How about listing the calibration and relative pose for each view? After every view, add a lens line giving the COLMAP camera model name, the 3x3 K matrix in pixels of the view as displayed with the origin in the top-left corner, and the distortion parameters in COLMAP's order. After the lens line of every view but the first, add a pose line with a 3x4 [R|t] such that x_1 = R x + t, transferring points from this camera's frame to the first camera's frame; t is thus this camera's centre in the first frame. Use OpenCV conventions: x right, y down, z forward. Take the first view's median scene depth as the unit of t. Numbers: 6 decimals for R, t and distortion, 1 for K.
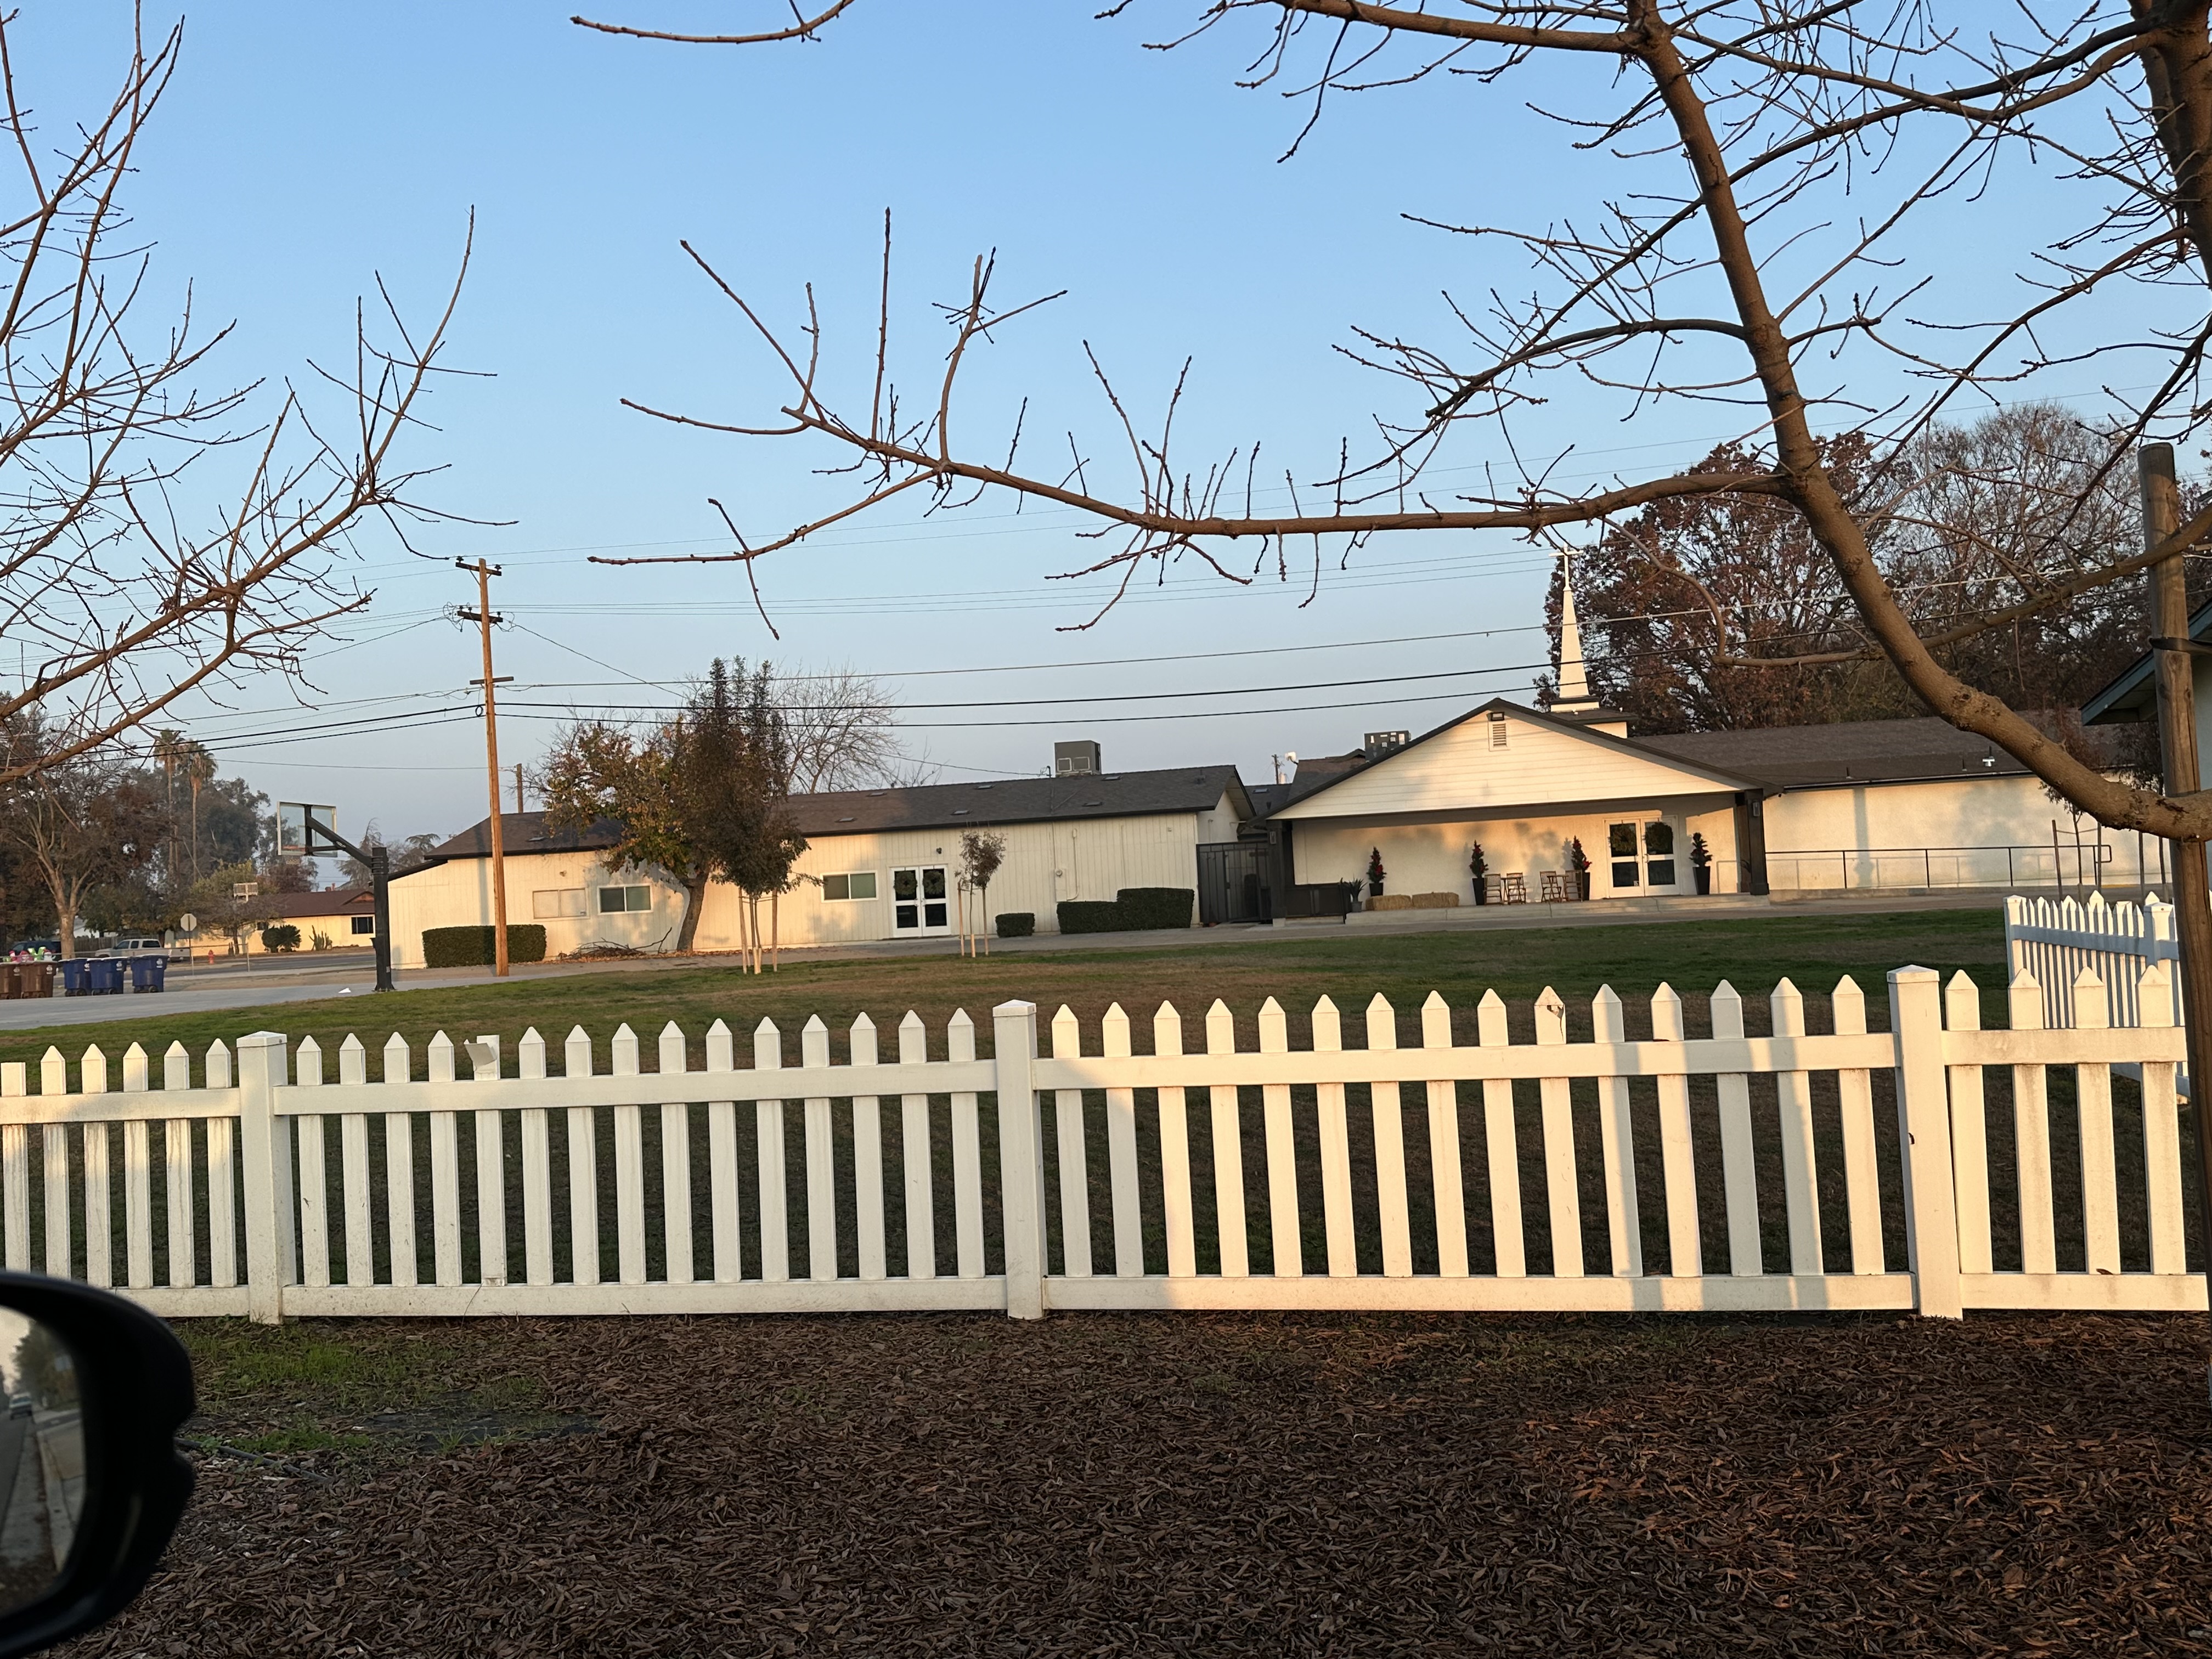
lens RADIAL K [[1756.4, 0, 1106.0], [0, 1756.4, 829.5], [0, 0, 1]] dist [0.000108, 0.000085]
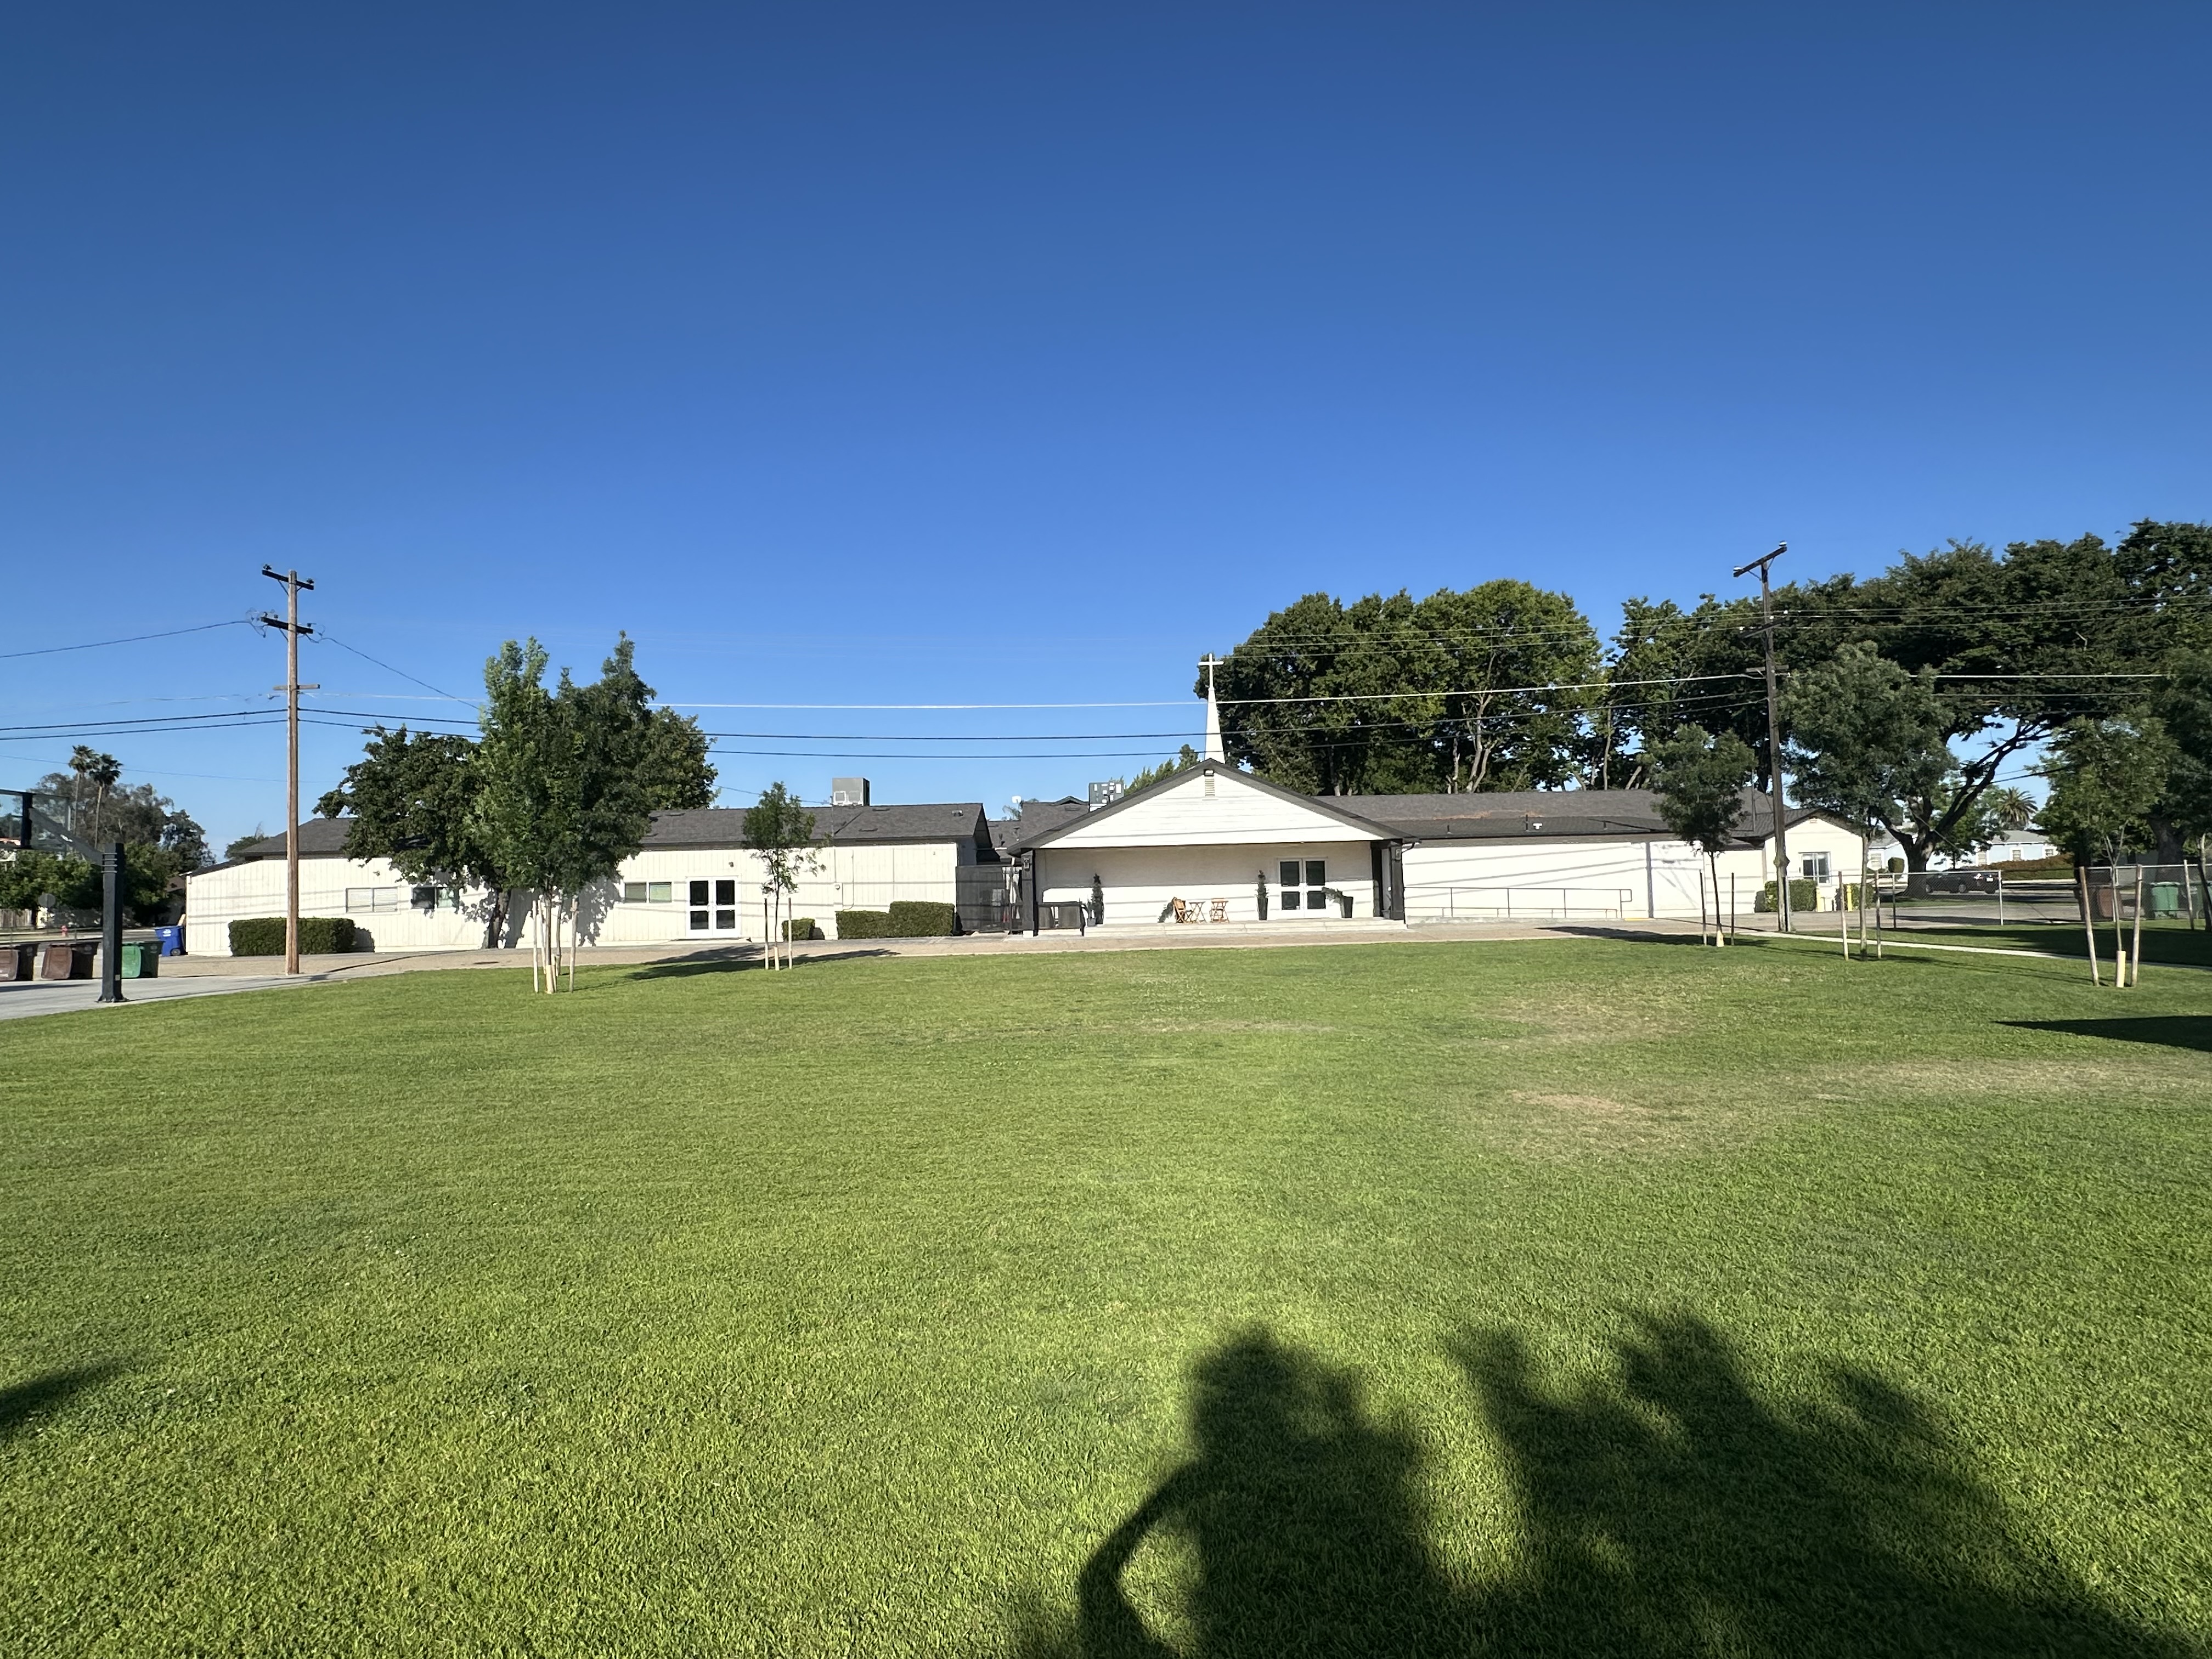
lens RADIAL K [[1157.9, 0, 1106.0], [0, 1157.9, 829.5], [0, 0, 1]] dist [-0.001226, -0.000219]
pose [[0.969136, 0.040521, 0.243172, -0.044936], [-0.035060, 0.999027, -0.026744, 0.000655], [-0.244020, 0.017393, 0.969614, 0.202984]]
